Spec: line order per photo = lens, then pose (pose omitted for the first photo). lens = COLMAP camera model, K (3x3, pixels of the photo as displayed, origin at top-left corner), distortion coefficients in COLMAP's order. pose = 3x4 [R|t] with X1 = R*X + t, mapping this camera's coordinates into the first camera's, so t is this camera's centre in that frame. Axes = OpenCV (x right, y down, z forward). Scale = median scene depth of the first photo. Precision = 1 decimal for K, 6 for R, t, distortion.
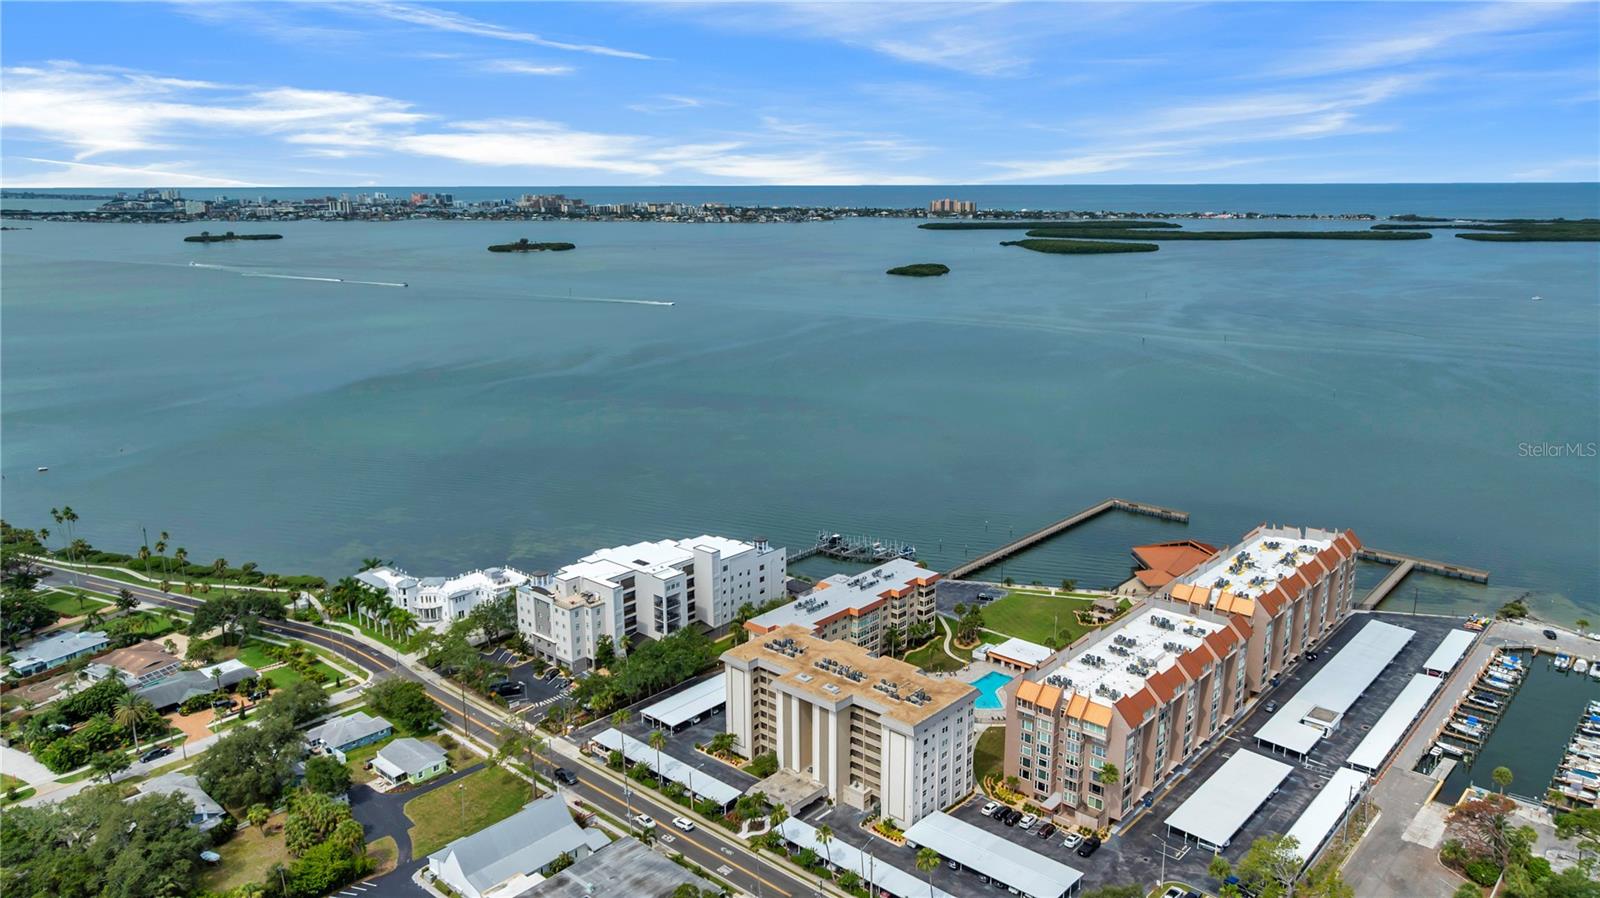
lens RADIAL K [[1121.1, 0, 806.7], [0, 1121.1, 448.0], [0, 0, 1]] dist [-0.013471, -0.005737]
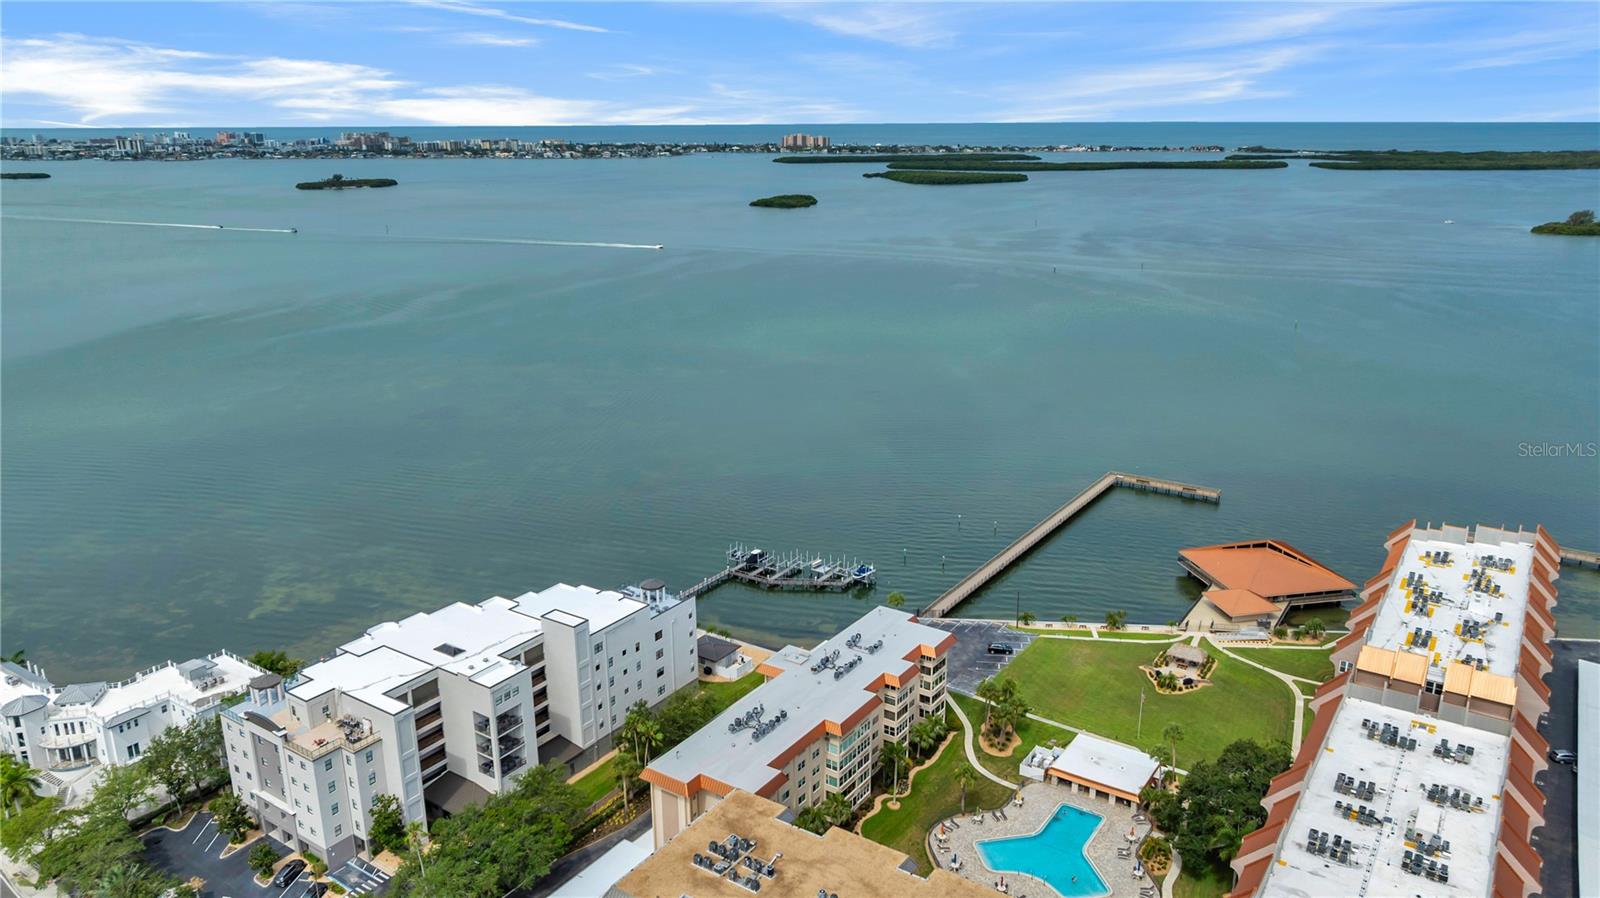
lens RADIAL K [[1121.1, 0, 806.7], [0, 1121.1, 448.0], [0, 0, 1]] dist [-0.013471, -0.005737]
pose [[0.990939, -0.039466, 0.128383, -0.034894], [0.033036, 0.998109, 0.051836, -0.023475], [-0.130186, -0.047125, 0.990369, 0.399274]]
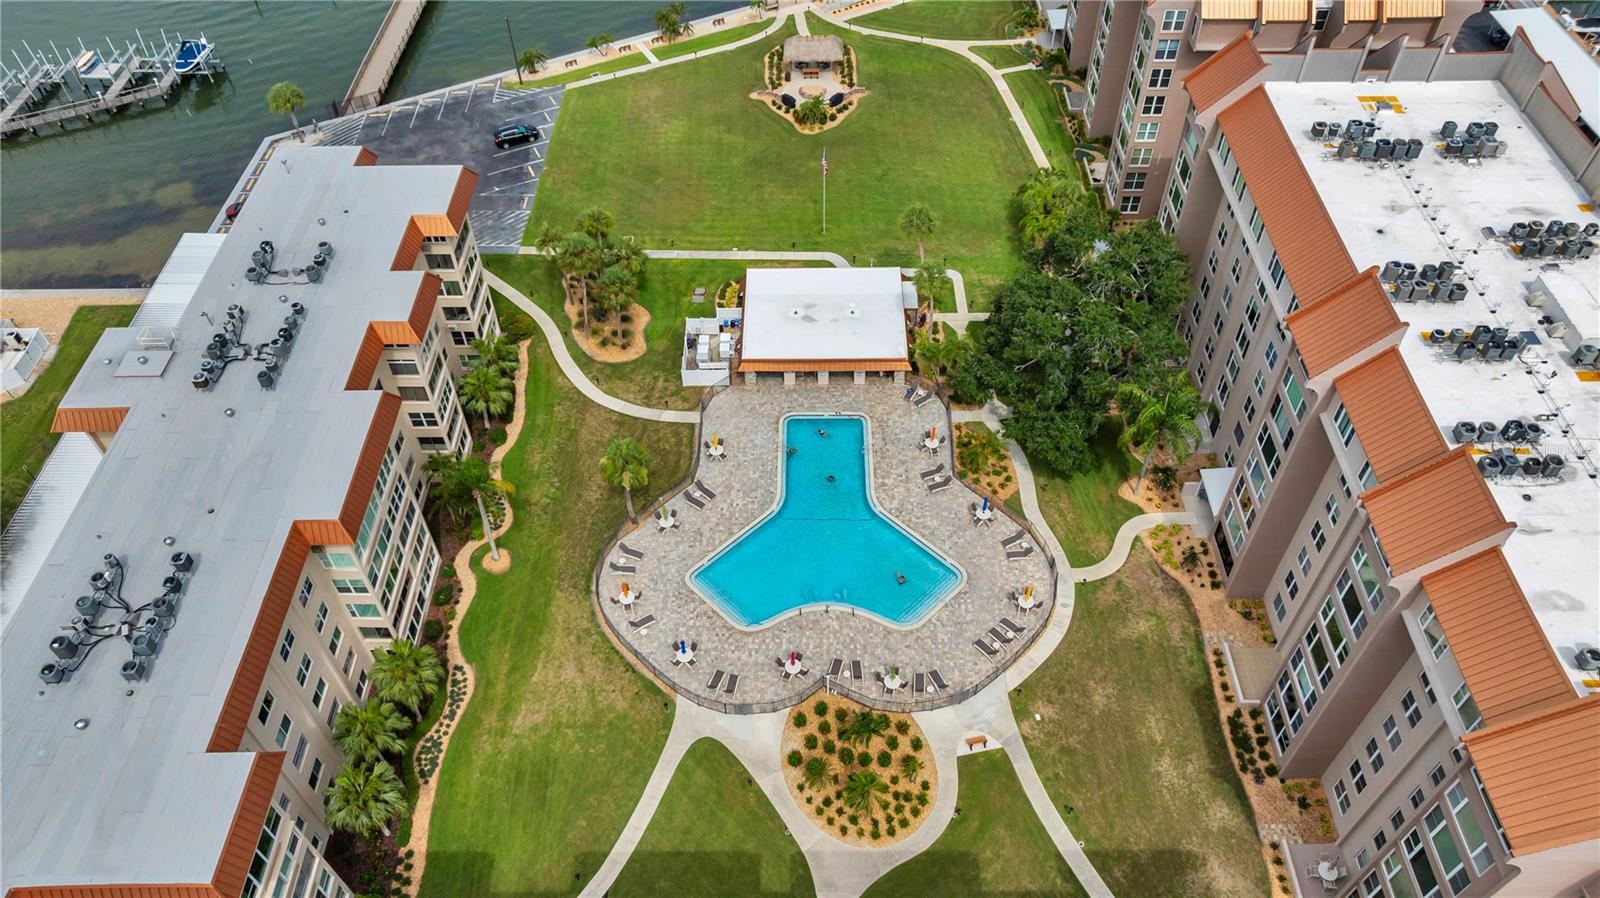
lens RADIAL K [[1124.9, 0, 806.9], [0, 1124.9, 442.4], [0, 0, 1]] dist [-0.011328, -0.003244]
pose [[0.746001, -0.496090, 0.444272, 0.020648], [0.162515, 0.782578, 0.600967, 0.008740], [-0.645811, -0.376121, 0.664426, 0.711793]]
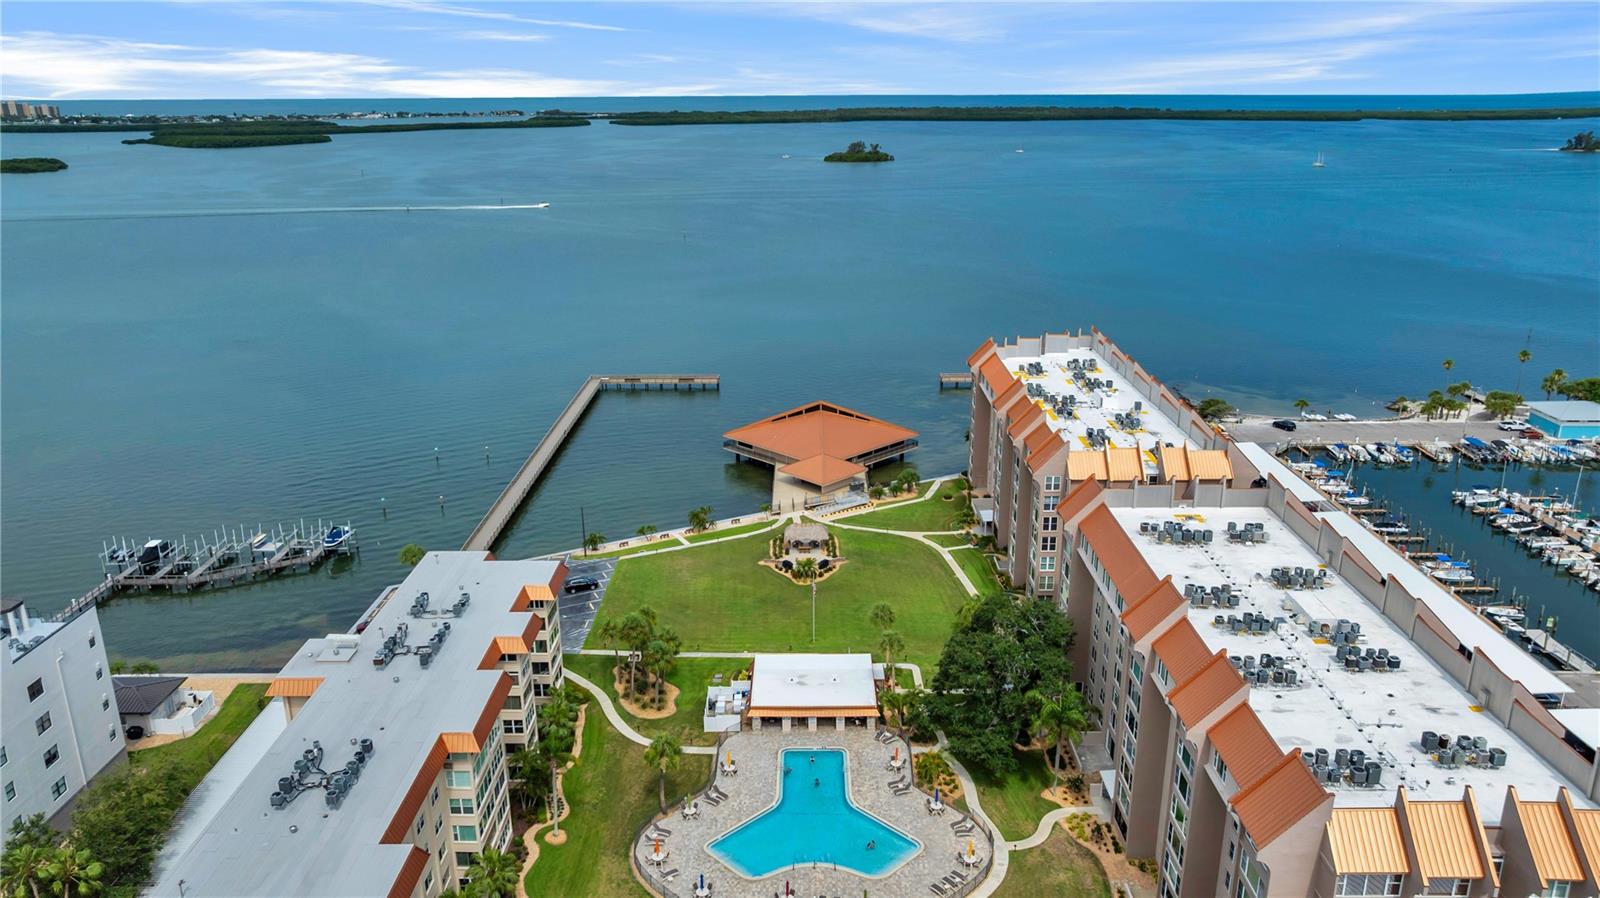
lens RADIAL K [[1121.1, 0, 806.7], [0, 1121.1, 448.0], [0, 0, 1]] dist [-0.013471, -0.005737]
pose [[0.745460, -0.202363, 0.635090, -0.065281], [0.157686, 0.979295, 0.126950, 0.032898], [-0.647630, 0.005508, 0.761935, 0.617070]]
